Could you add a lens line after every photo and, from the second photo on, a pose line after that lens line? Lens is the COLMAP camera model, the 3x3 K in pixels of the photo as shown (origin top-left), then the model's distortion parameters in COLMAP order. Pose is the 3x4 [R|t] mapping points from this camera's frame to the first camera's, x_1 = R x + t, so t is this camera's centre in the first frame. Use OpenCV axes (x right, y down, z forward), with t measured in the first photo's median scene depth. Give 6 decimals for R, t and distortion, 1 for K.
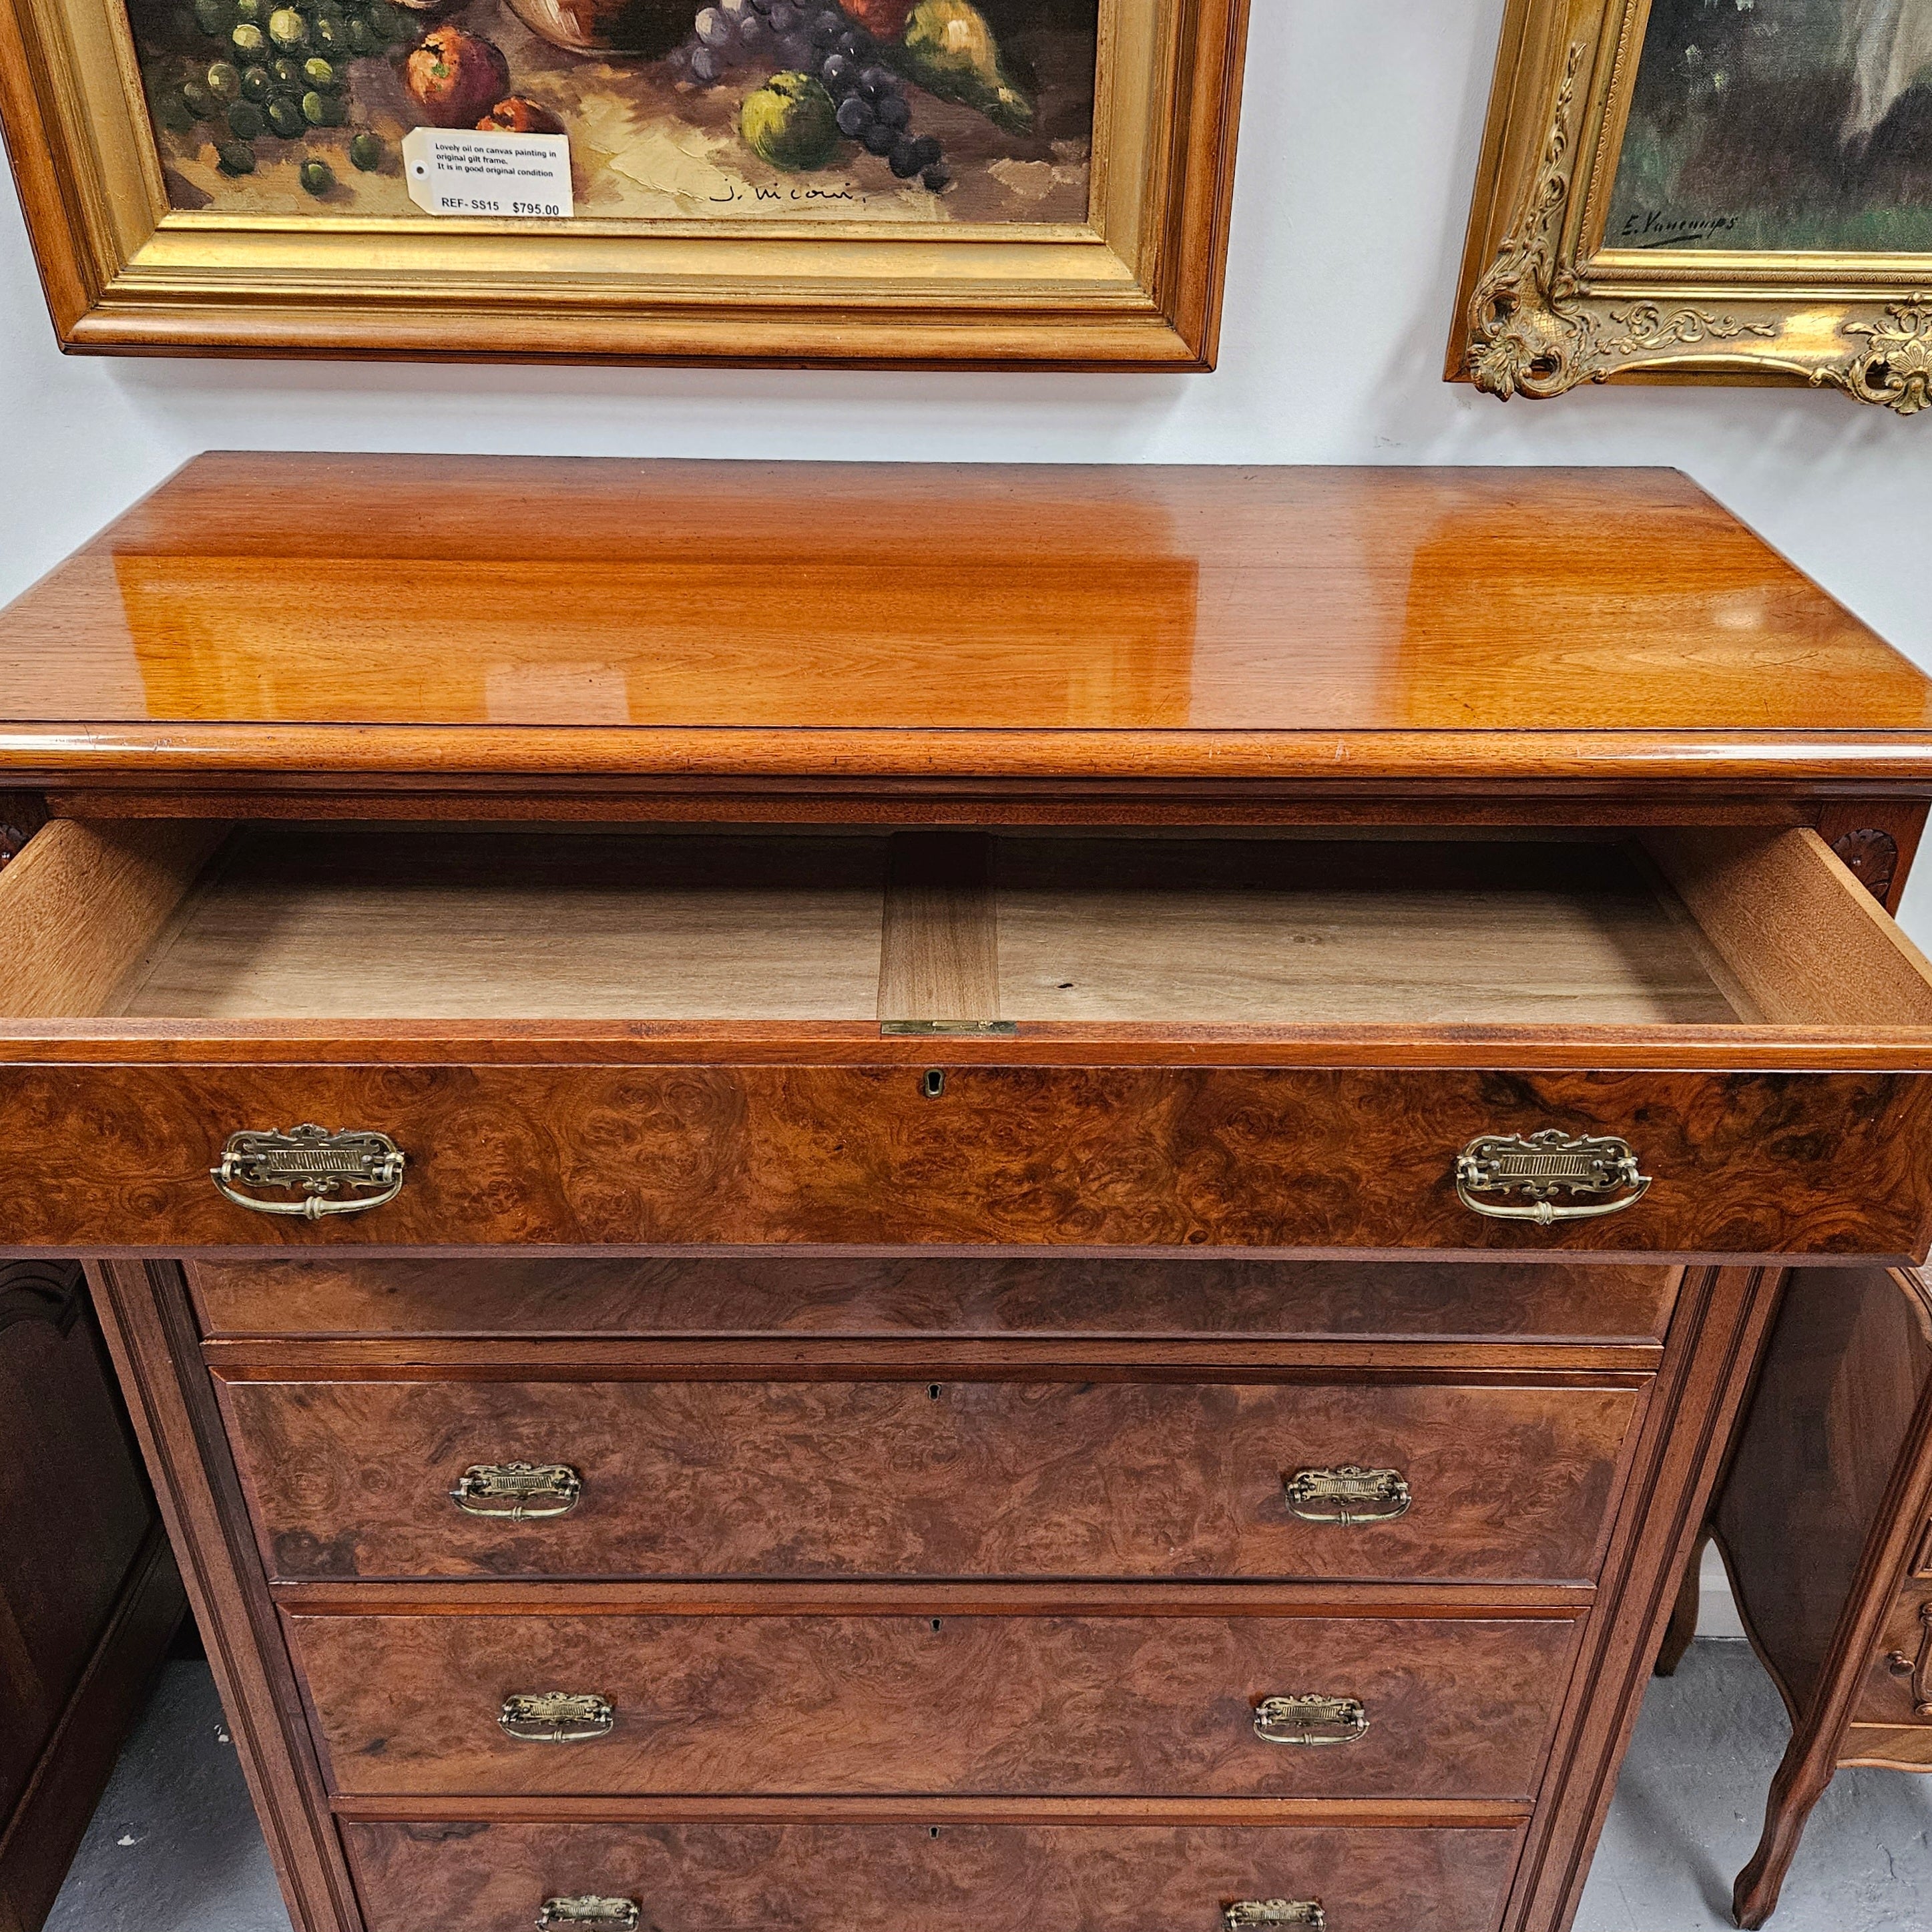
lens RADIAL K [[1739.9, 0, 961.8], [0, 1739.9, 970.3], [0, 0, 1]] dist [0.061740, -0.060245]
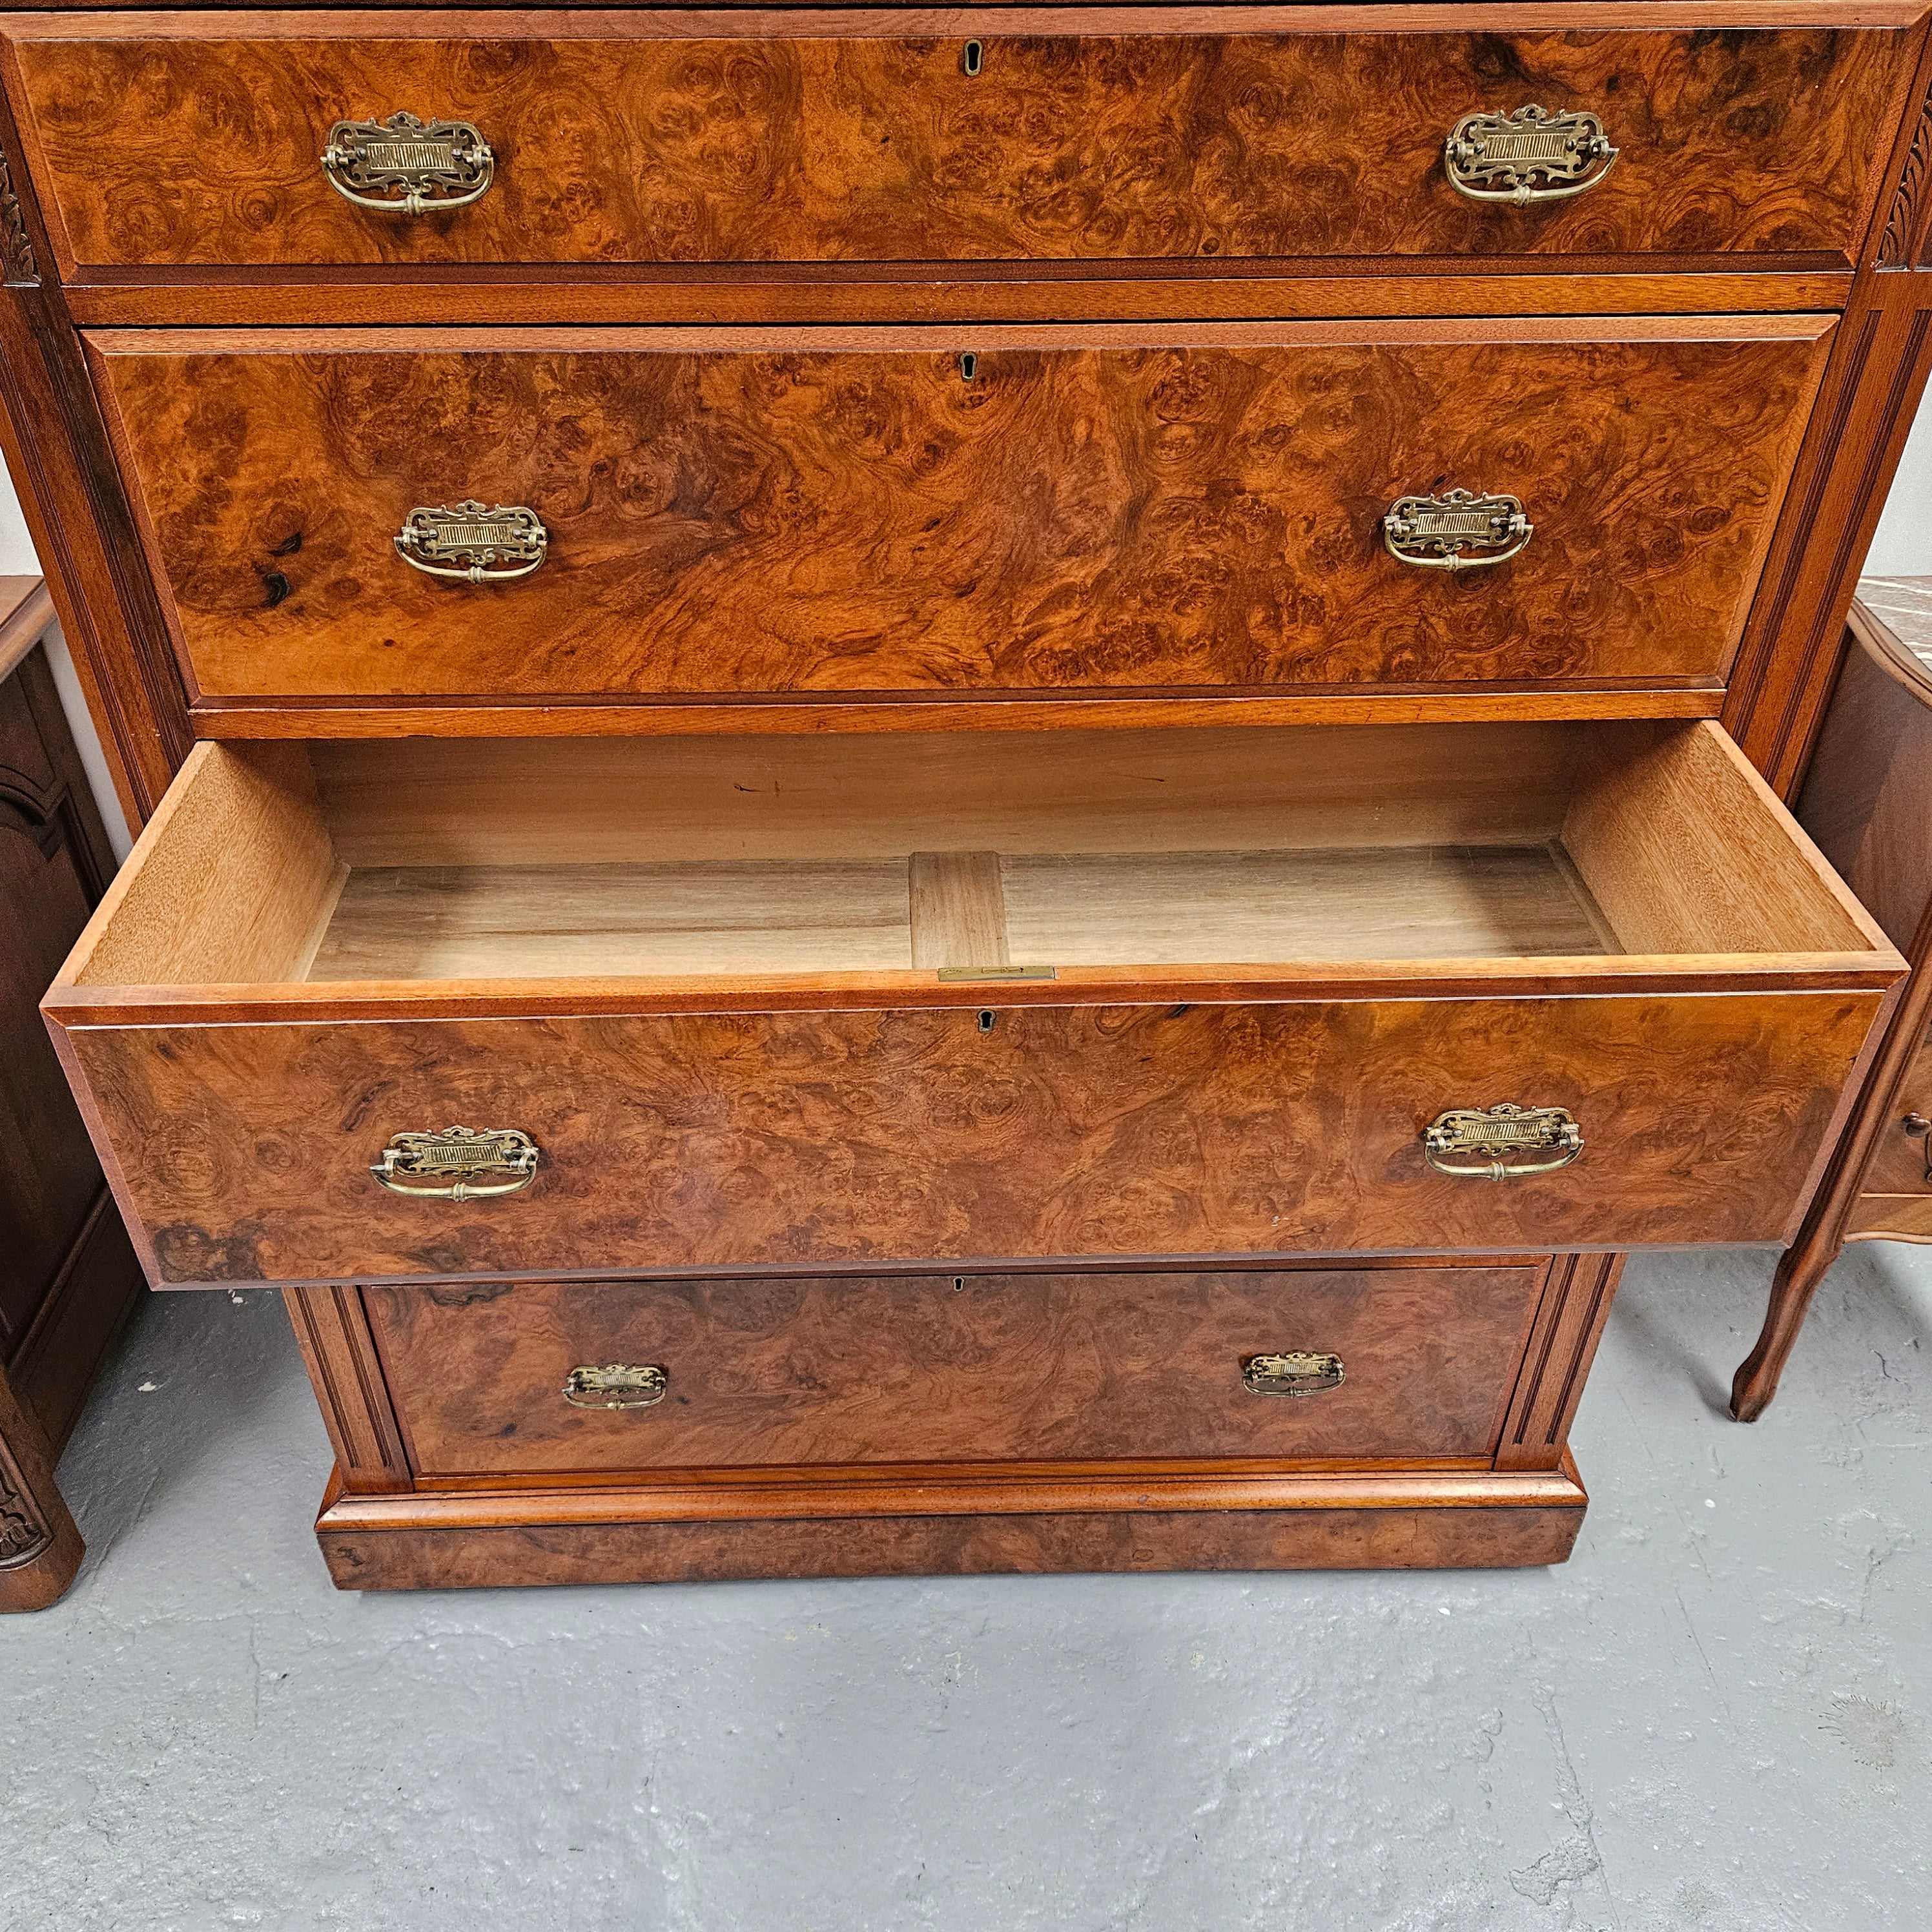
lens RADIAL K [[1739.9, 0, 937.7], [0, 1739.9, 983.8], [0, 0, 1]] dist [0.061740, -0.060245]
pose [[0.999664, -0.021250, 0.014873, -0.065467], [0.019668, 0.994851, 0.099417, 0.519260], [-0.016909, -0.099091, 0.994935, -0.154411]]
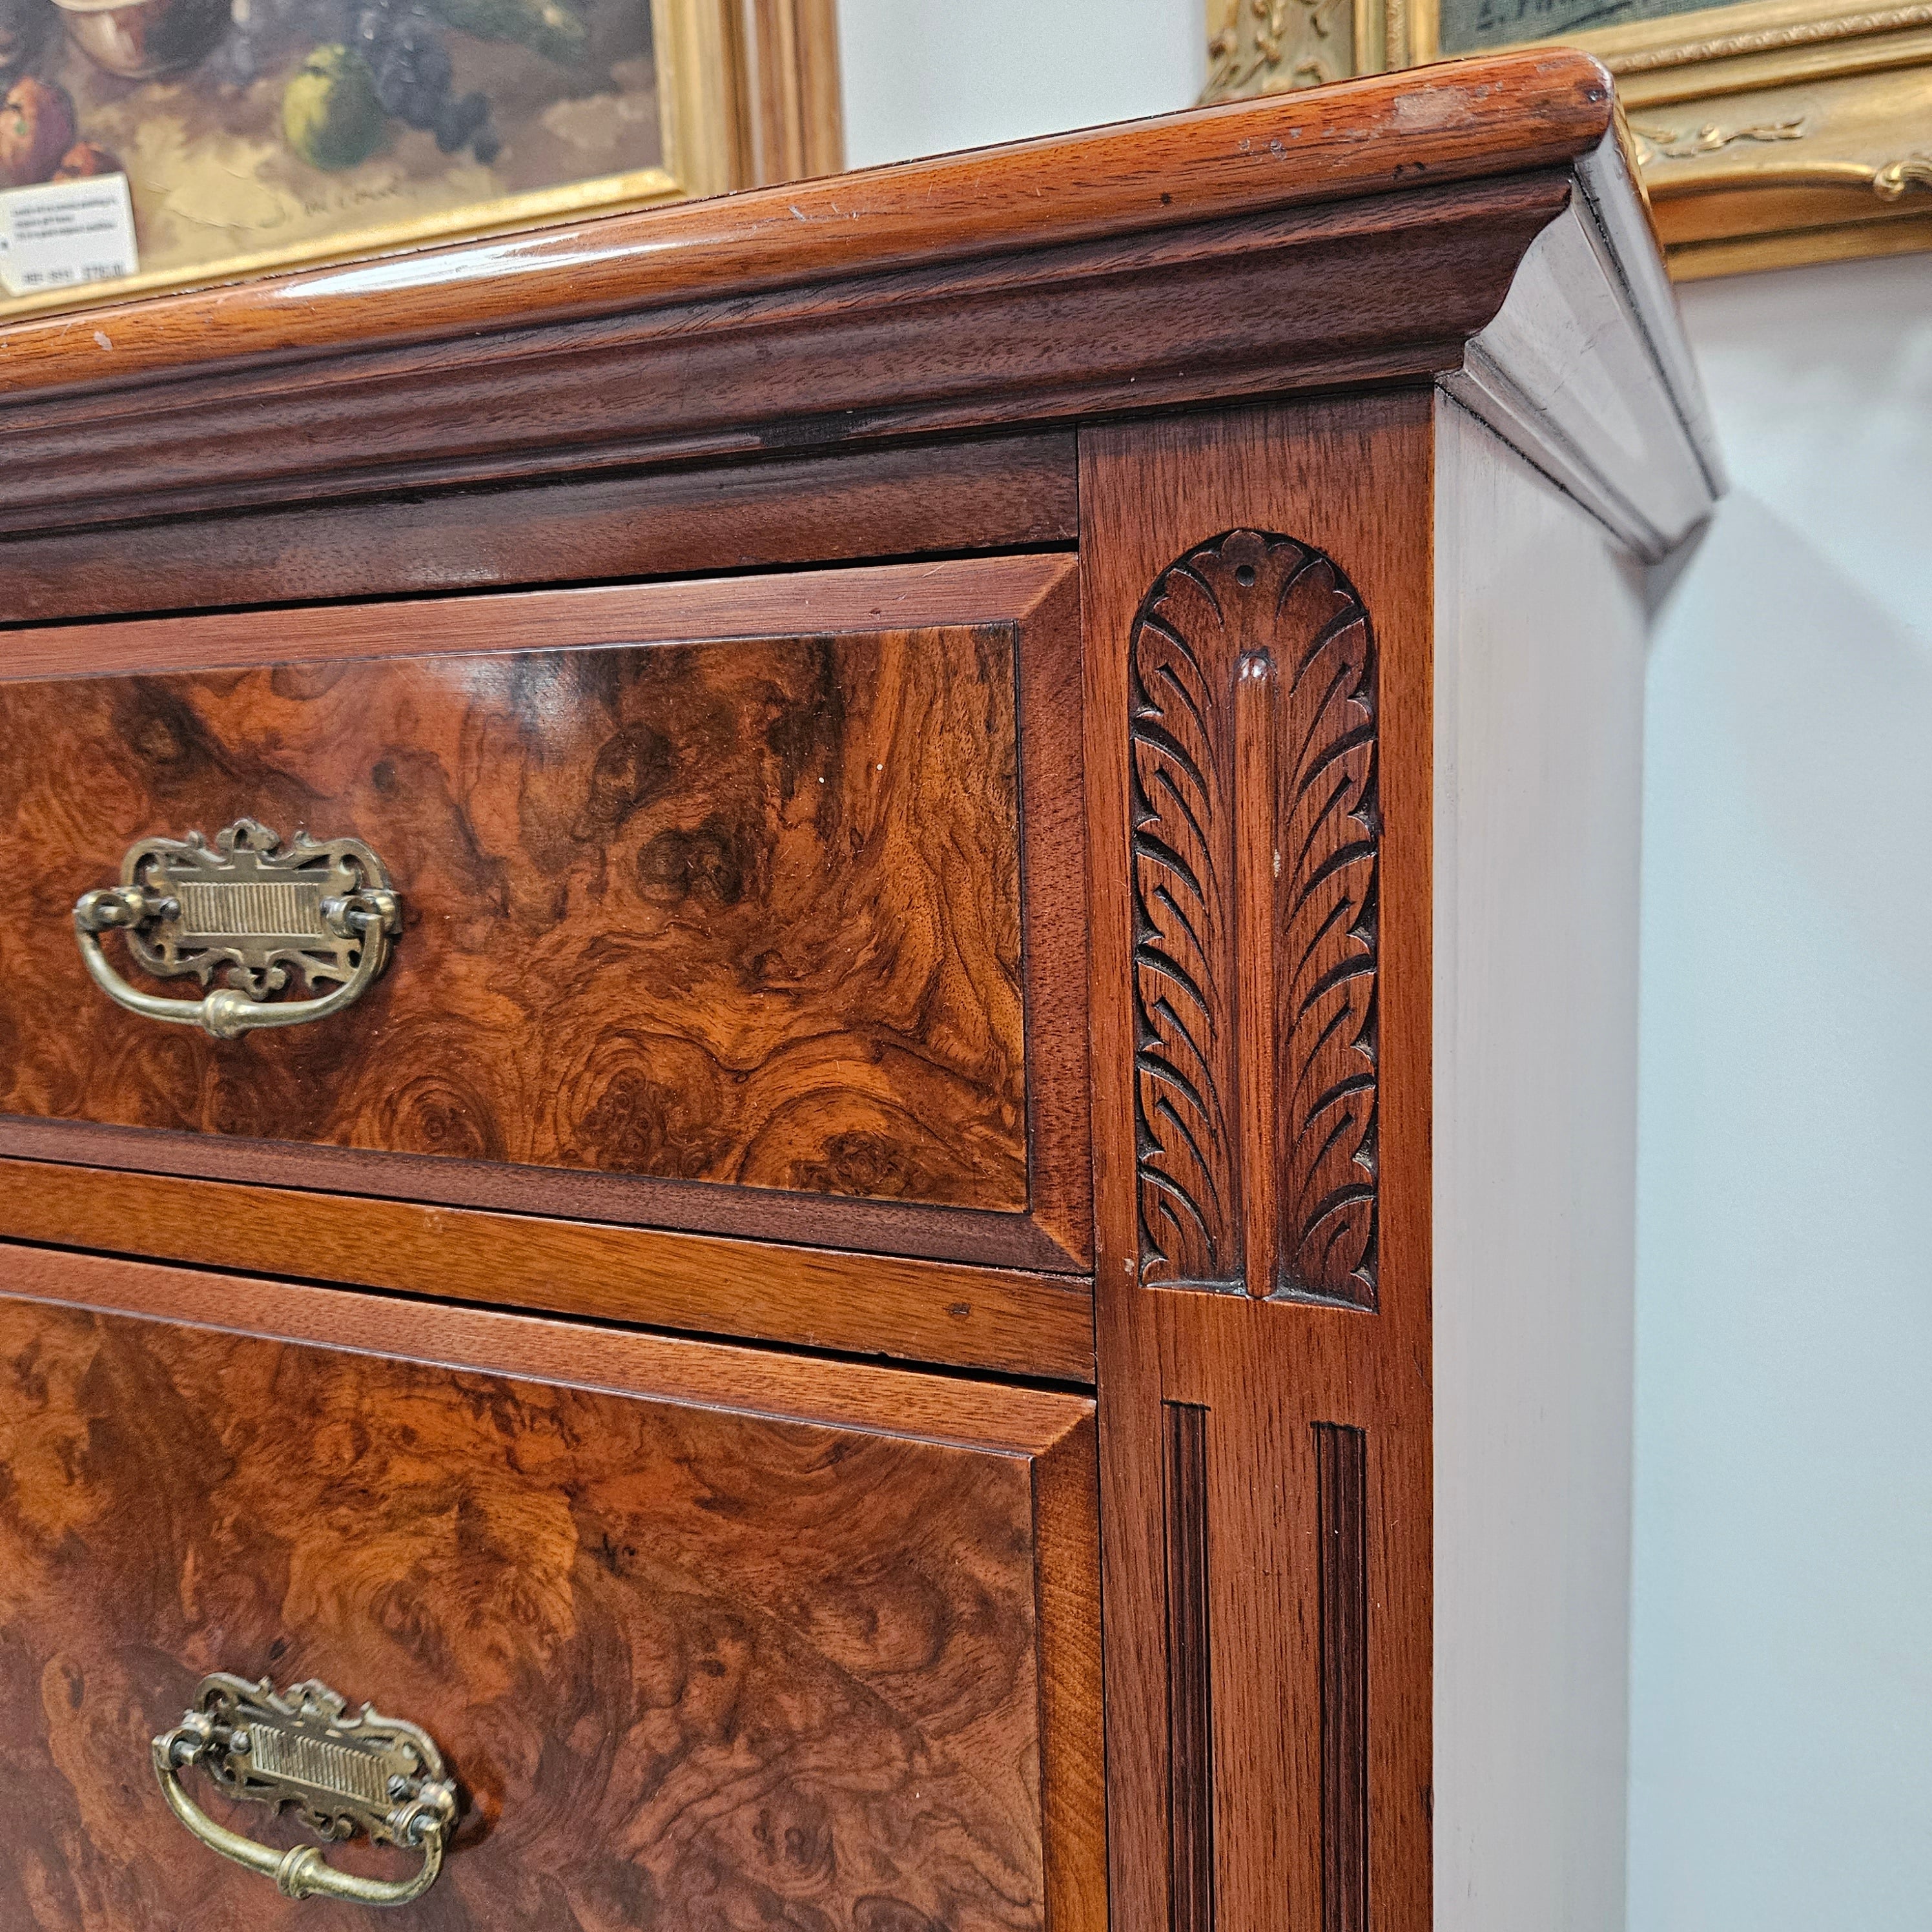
lens RADIAL K [[1739.9, 0, 936.8], [0, 1739.9, 957.4], [0, 0, 1]] dist [0.061740, -0.060245]
pose [[0.903748, 0.019887, -0.427602, 0.703927], [-0.190926, 0.912783, -0.361075, 0.258937], [0.383127, 0.407961, 0.828723, 0.683739]]
